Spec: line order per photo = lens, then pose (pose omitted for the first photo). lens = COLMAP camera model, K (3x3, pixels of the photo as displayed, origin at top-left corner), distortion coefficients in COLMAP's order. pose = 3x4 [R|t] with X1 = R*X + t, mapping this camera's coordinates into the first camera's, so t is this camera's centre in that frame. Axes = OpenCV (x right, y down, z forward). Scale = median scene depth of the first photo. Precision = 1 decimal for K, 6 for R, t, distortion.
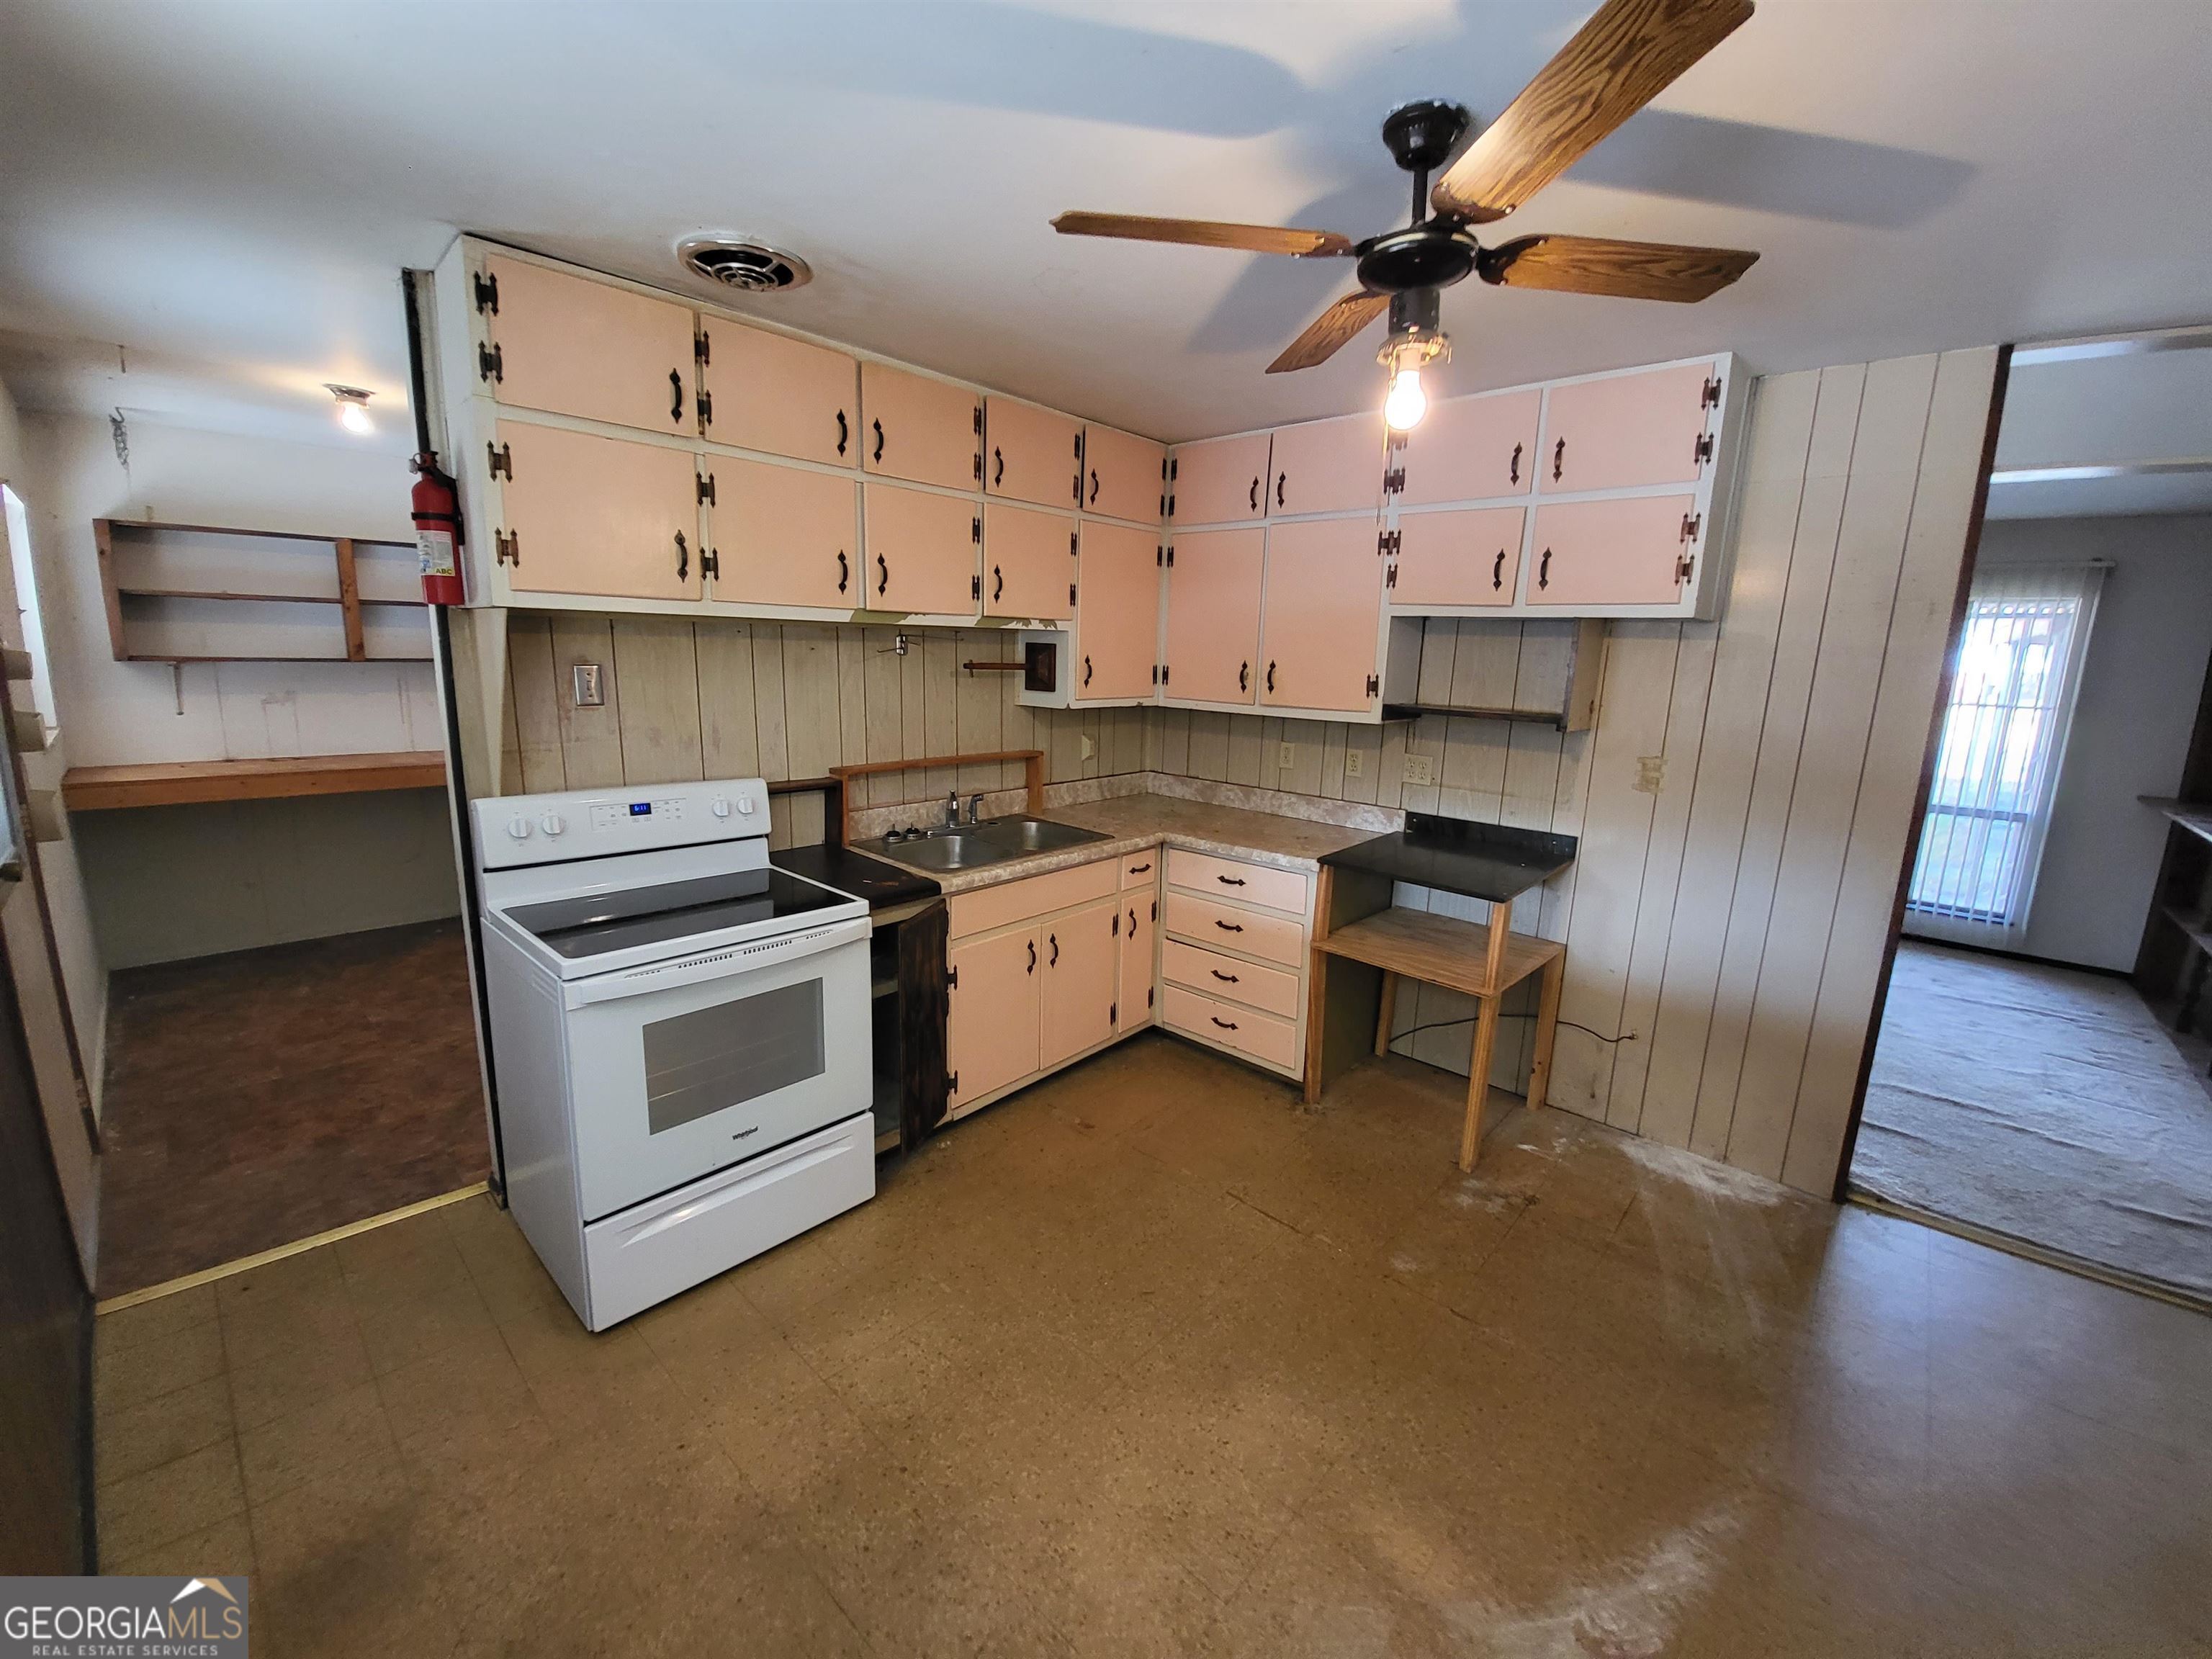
lens RADIAL K [[875.7, 0, 1140.2], [0, 875.7, 815.9], [0, 0, 1]] dist [-0.000068, -0.009456]
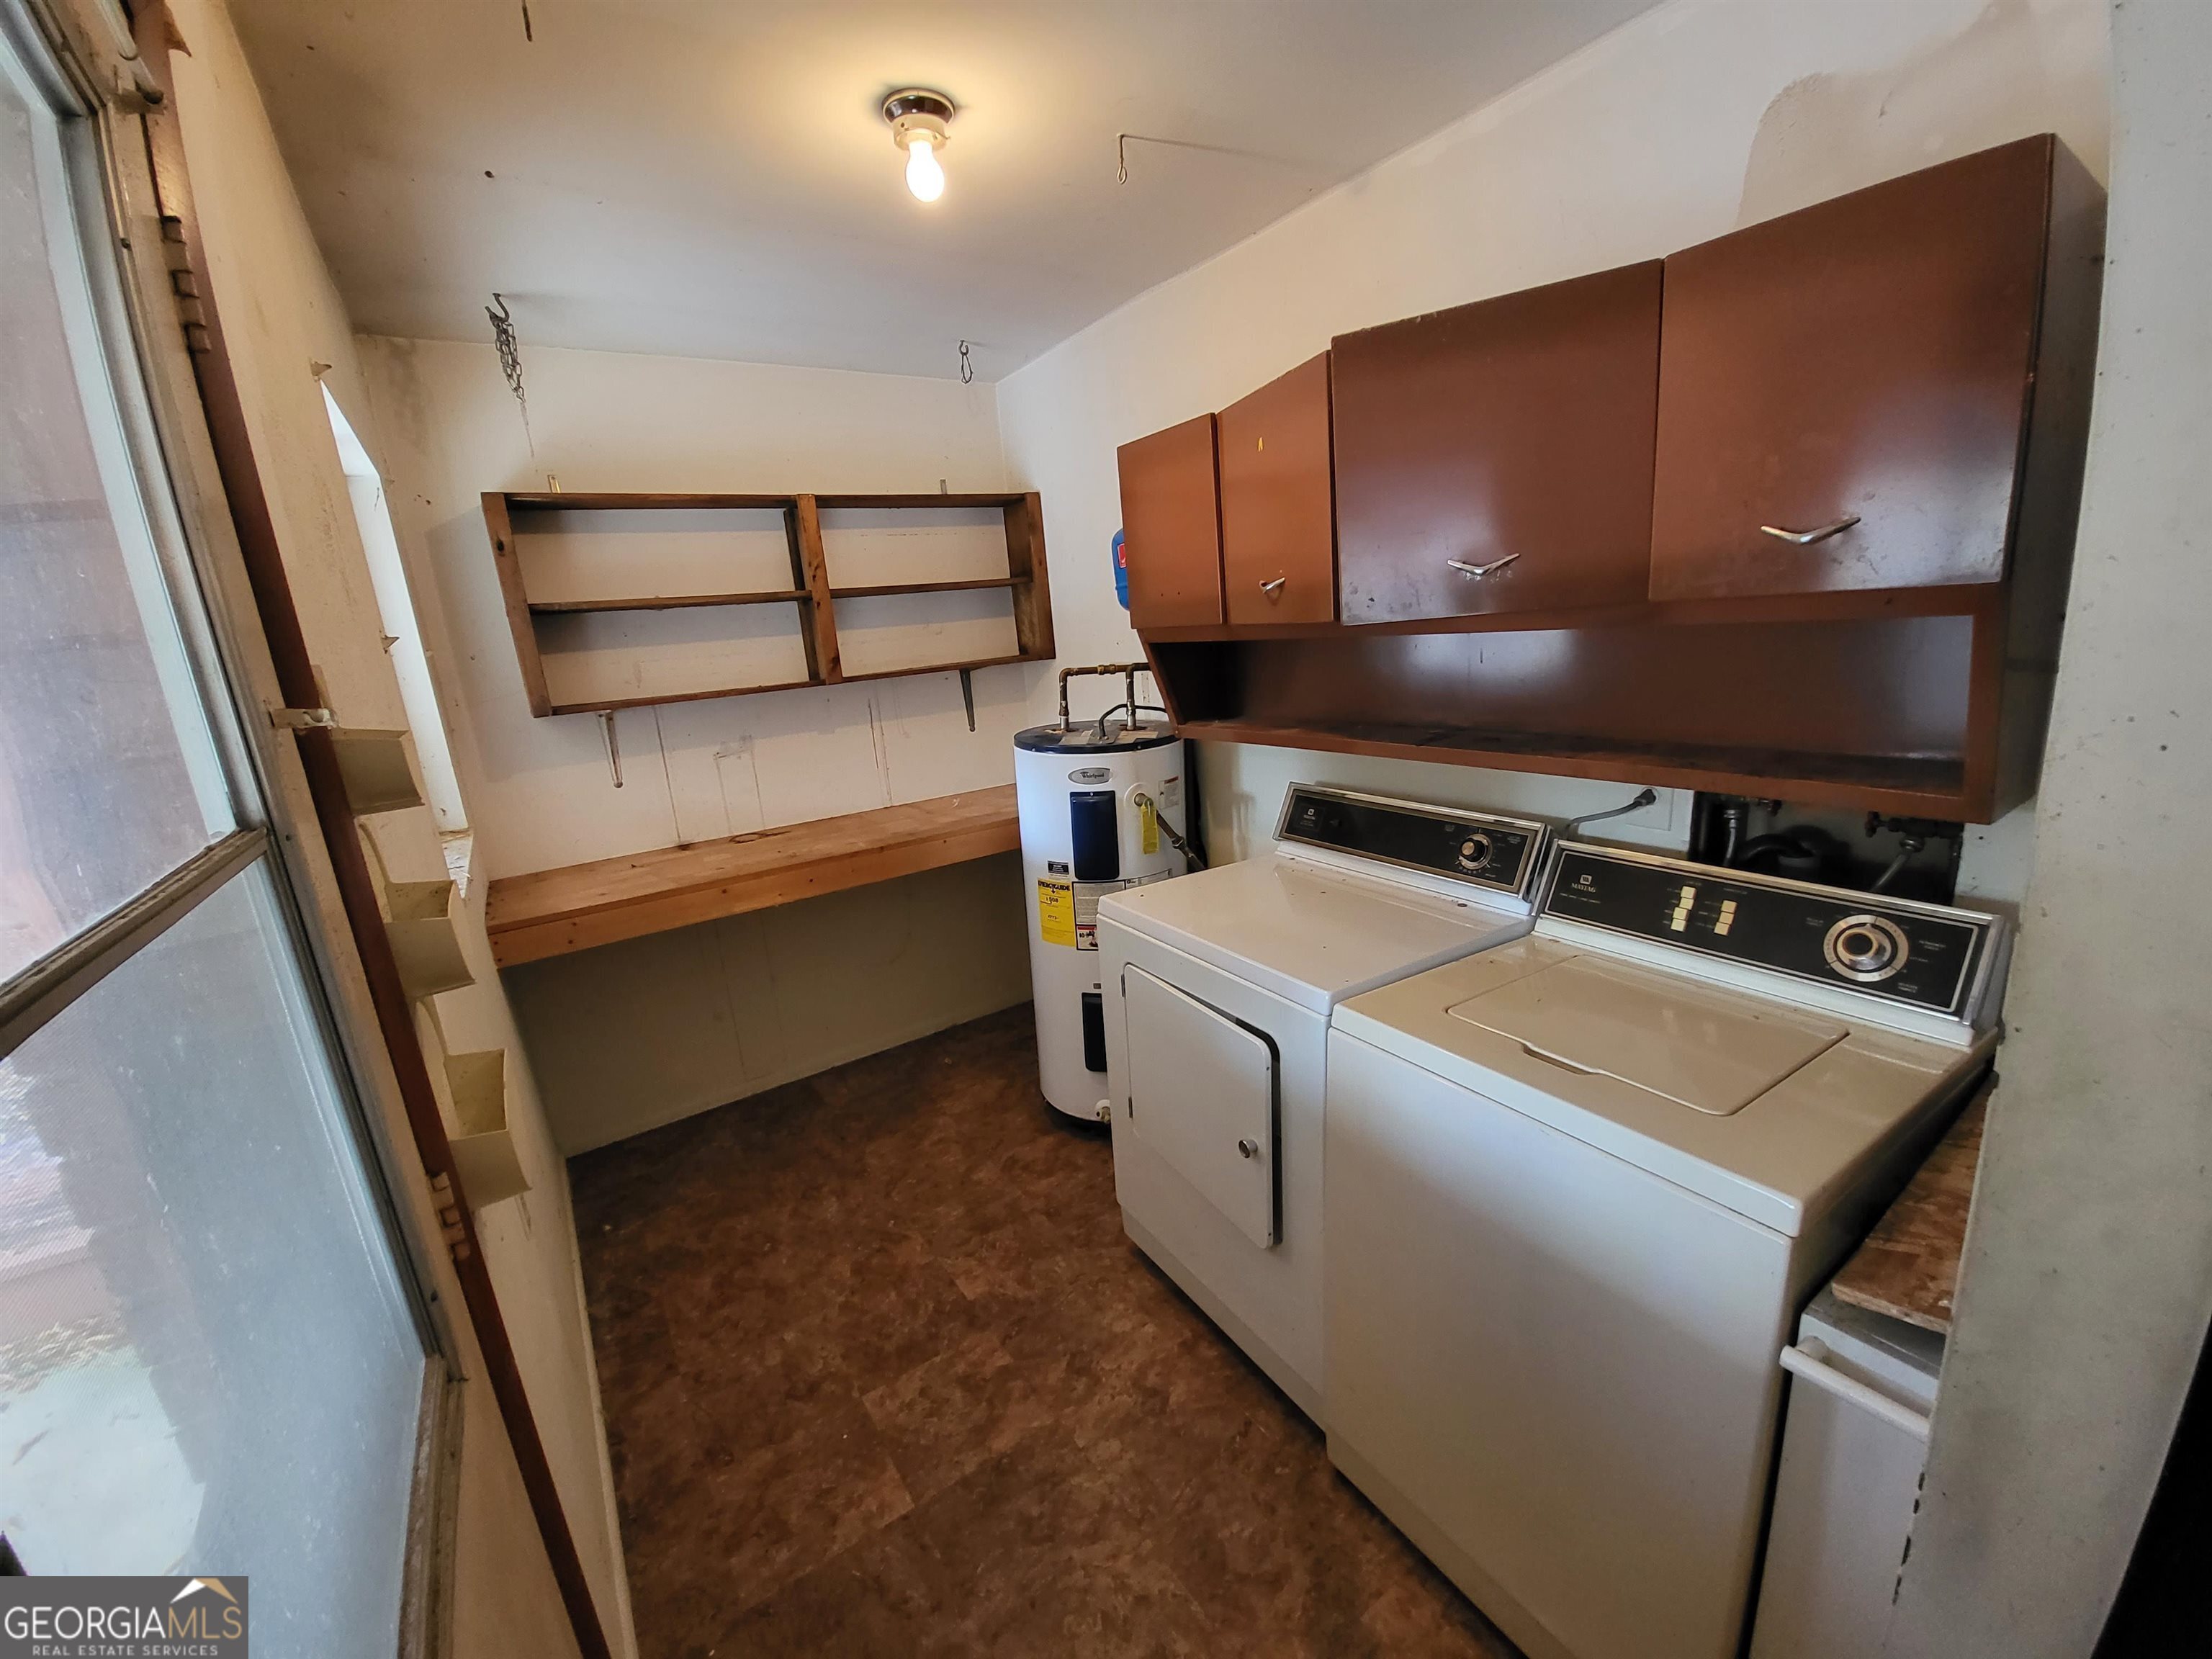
lens RADIAL K [[875.7, 0, 1140.2], [0, 875.7, 815.9], [0, 0, 1]] dist [-0.000068, -0.009456]
pose [[0.967578, -0.066599, -0.243633, -0.417884], [0.076651, 0.996544, 0.032006, -0.065021], [0.240660, -0.049643, 0.969339, 0.326680]]
